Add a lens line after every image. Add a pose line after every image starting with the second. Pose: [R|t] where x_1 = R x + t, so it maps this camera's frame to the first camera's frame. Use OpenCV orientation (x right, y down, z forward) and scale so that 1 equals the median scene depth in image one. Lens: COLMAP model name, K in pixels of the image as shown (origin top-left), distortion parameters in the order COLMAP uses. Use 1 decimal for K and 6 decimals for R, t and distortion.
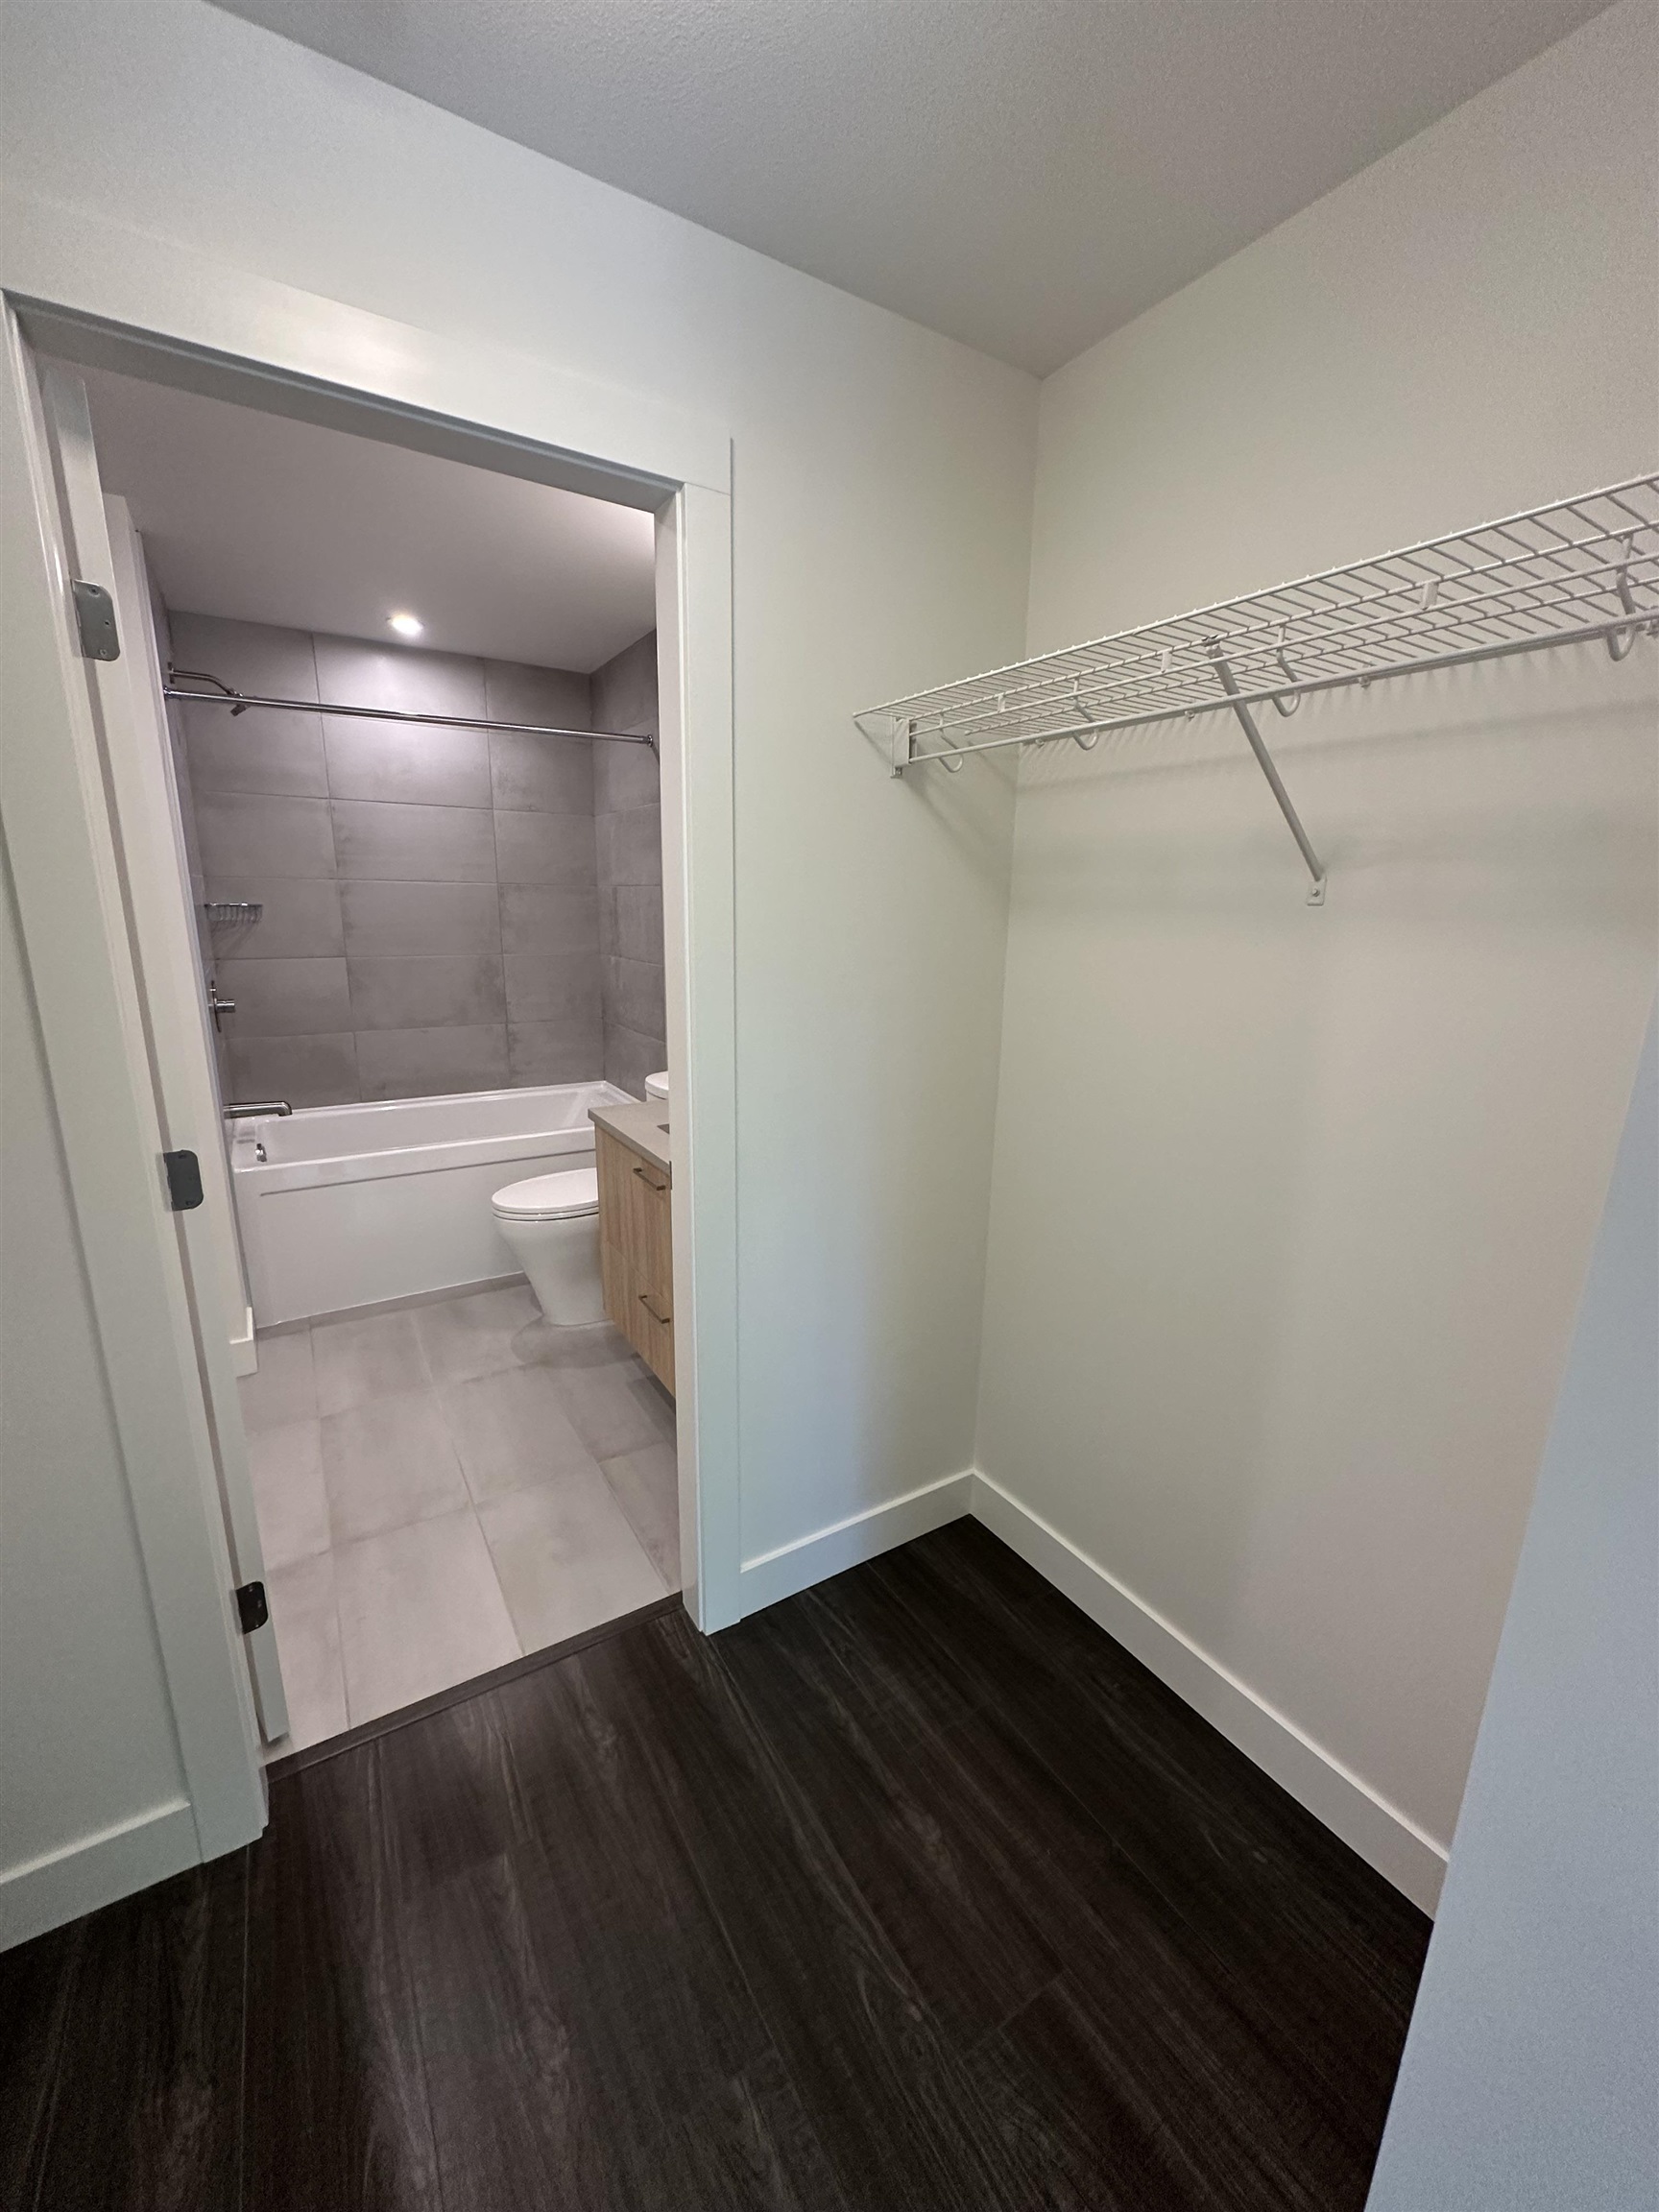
lens RADIAL K [[876.6, 0, 830.2], [0, 876.6, 1106.5], [0, 0, 1]] dist [-0.003128, 0.000409]
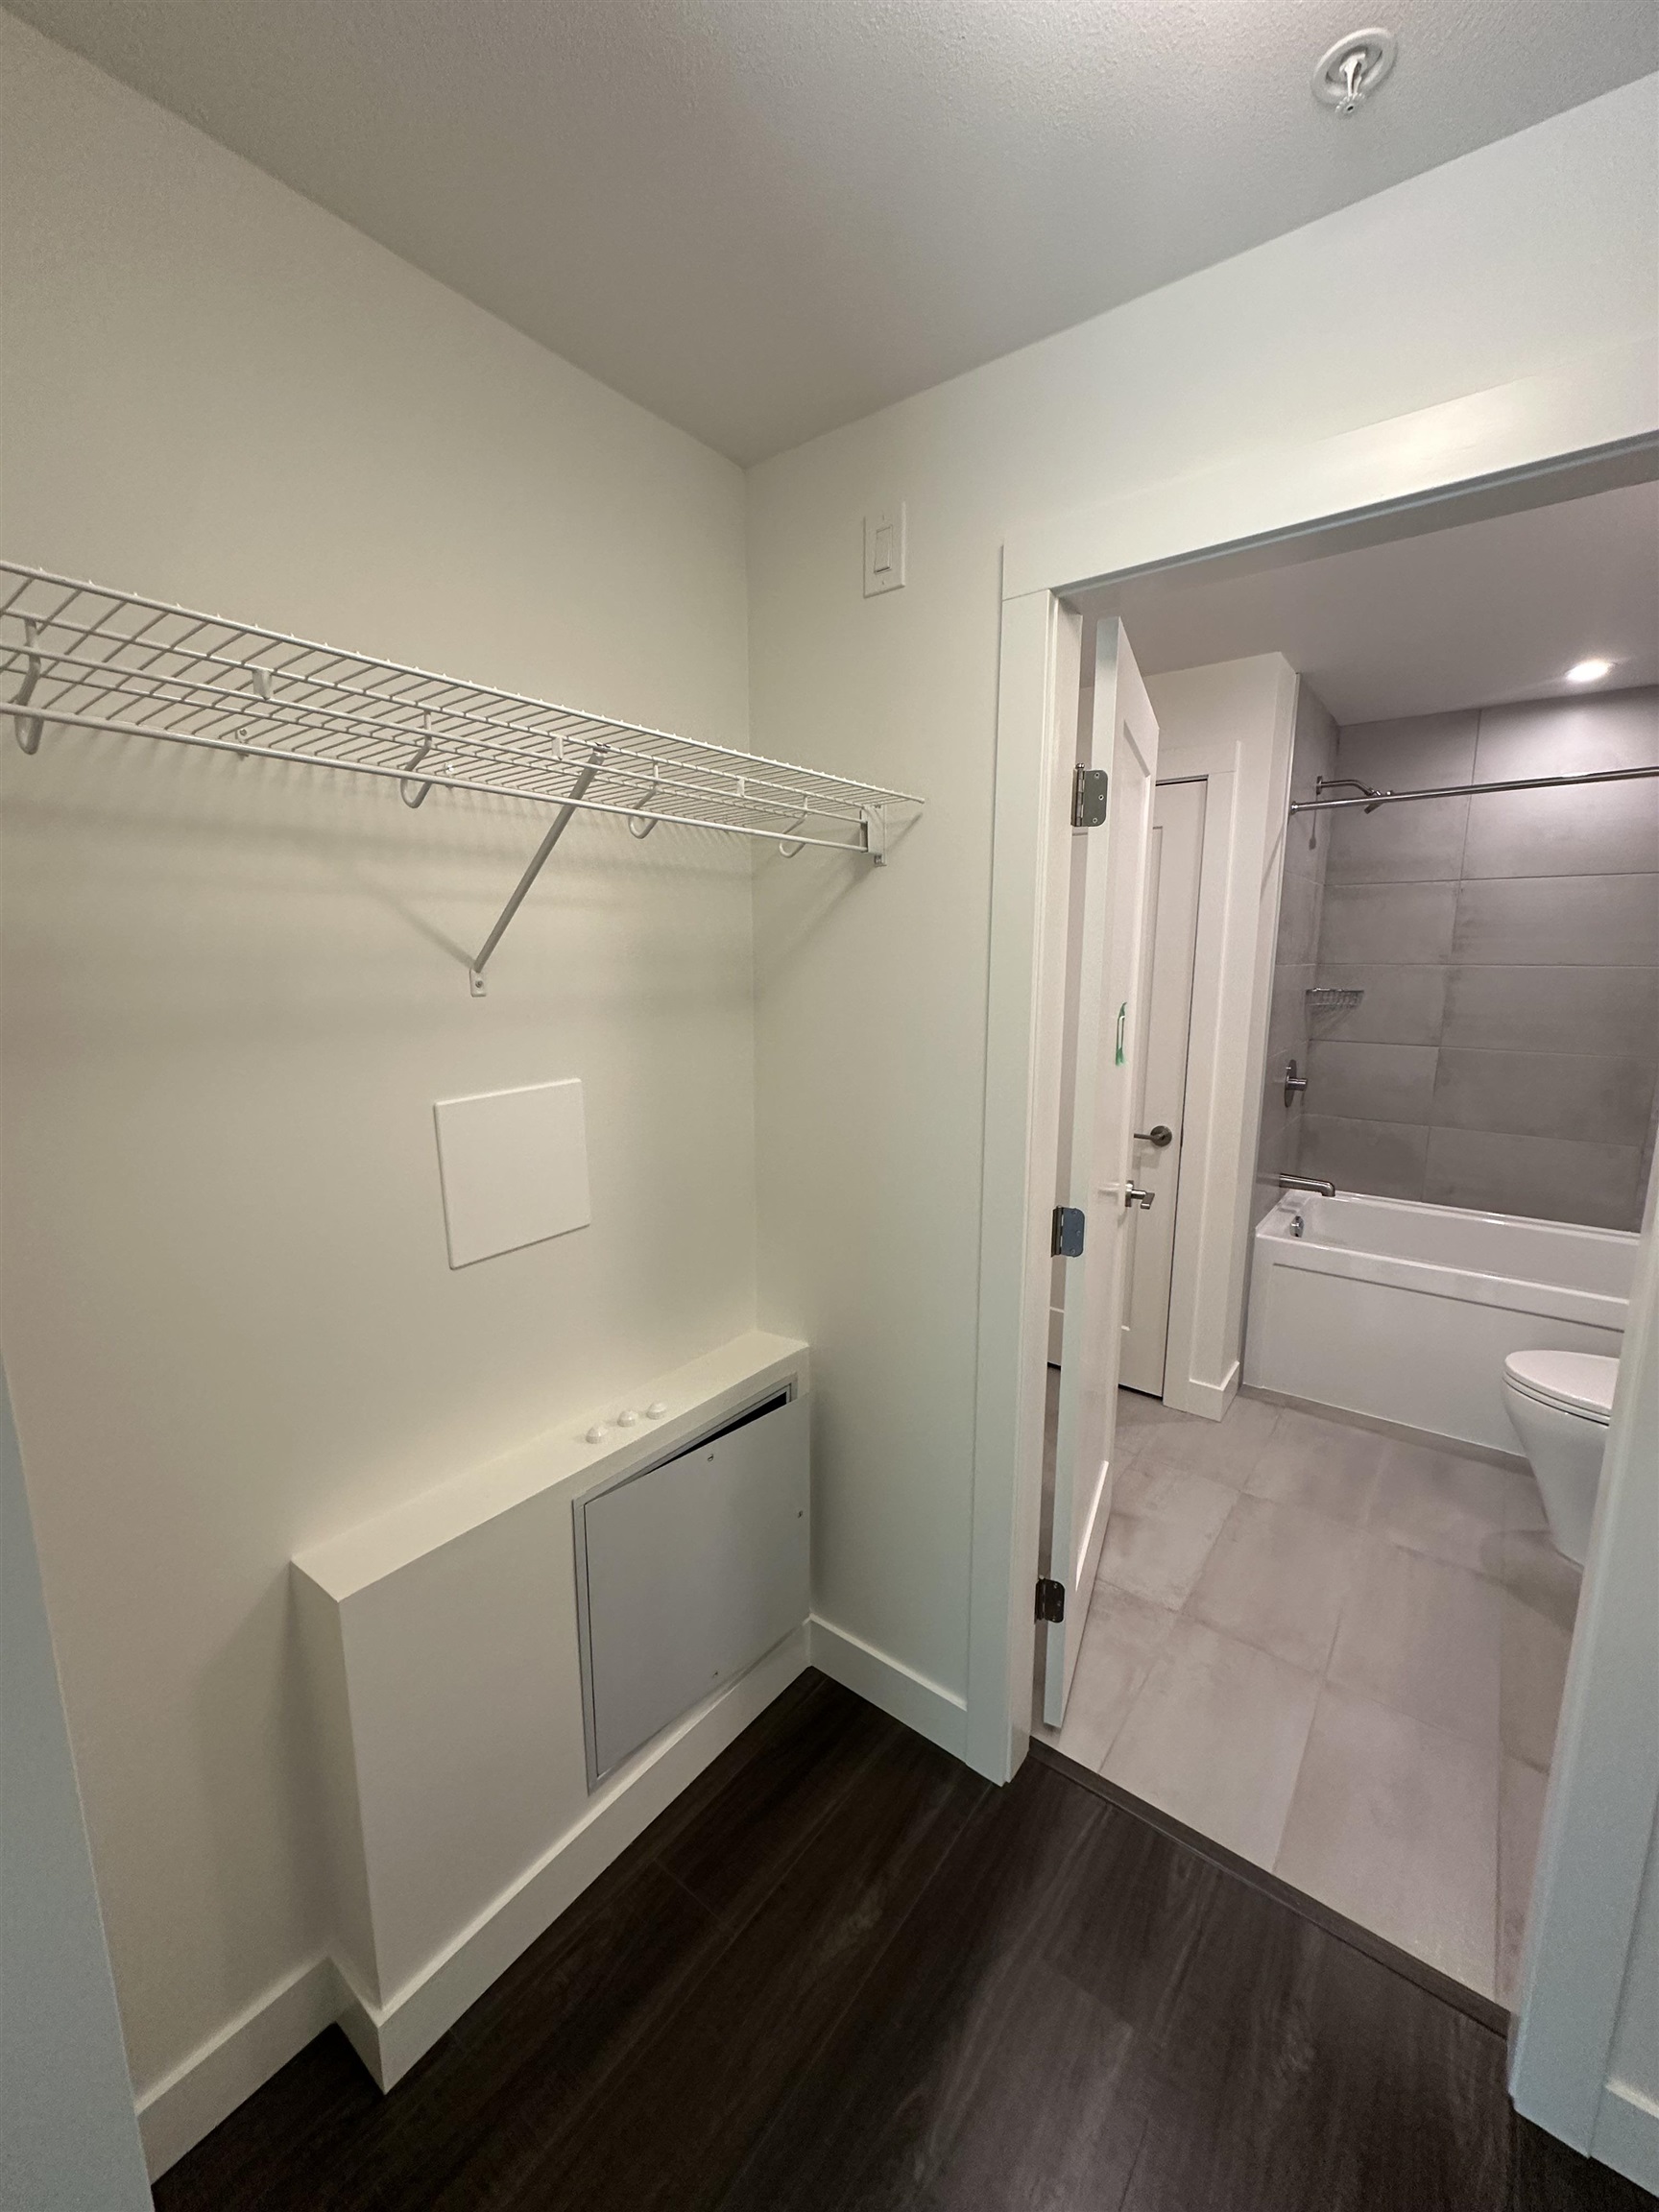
lens RADIAL K [[876.6, 0, 829.6], [0, 876.6, 1100.8], [0, 0, 1]] dist [-0.003128, 0.000409]
pose [[0.346430, 0.136167, -0.928141, 0.112054], [-0.212904, 0.975003, 0.063575, -0.042507], [0.913596, 0.175581, 0.366760, 0.091260]]
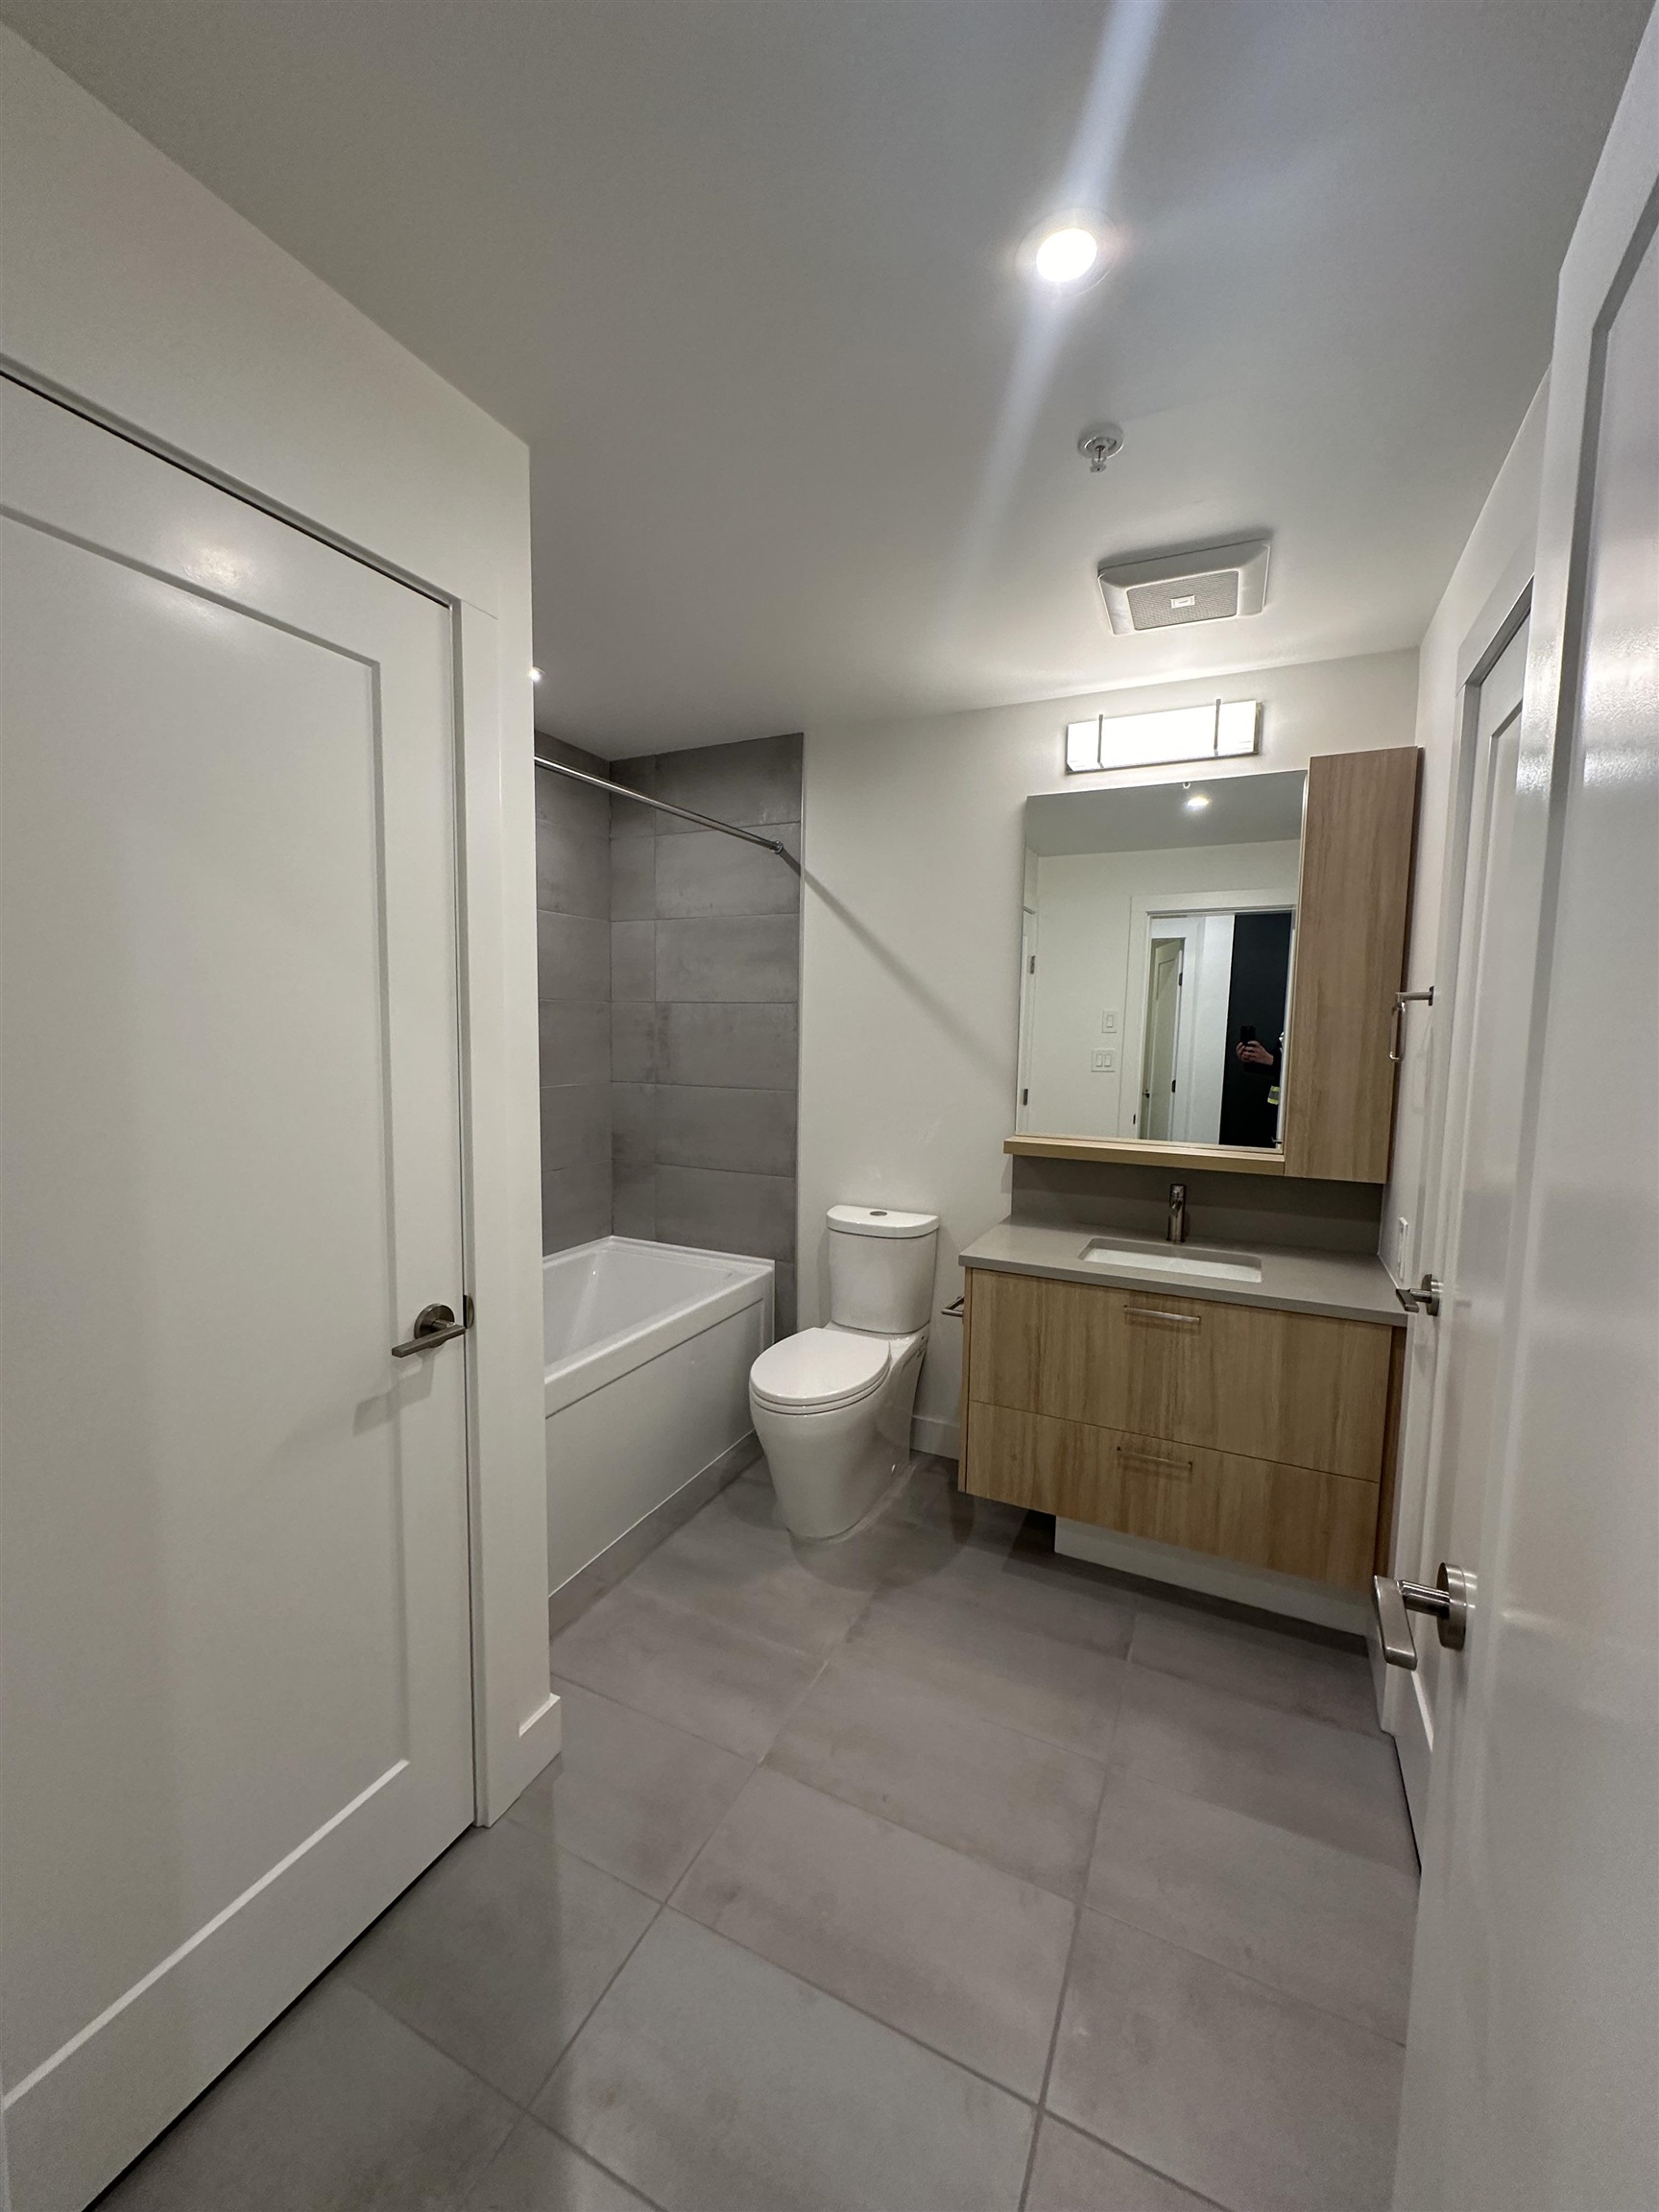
lens RADIAL K [[876.6, 0, 826.8], [0, 876.6, 1103.9], [0, 0, 1]] dist [-0.003128, 0.000409]
pose [[0.841832, -0.053969, 0.537035, -0.737323], [0.124627, 0.987537, -0.096118, -0.067324], [-0.525155, 0.147844, 0.838066, 0.275401]]
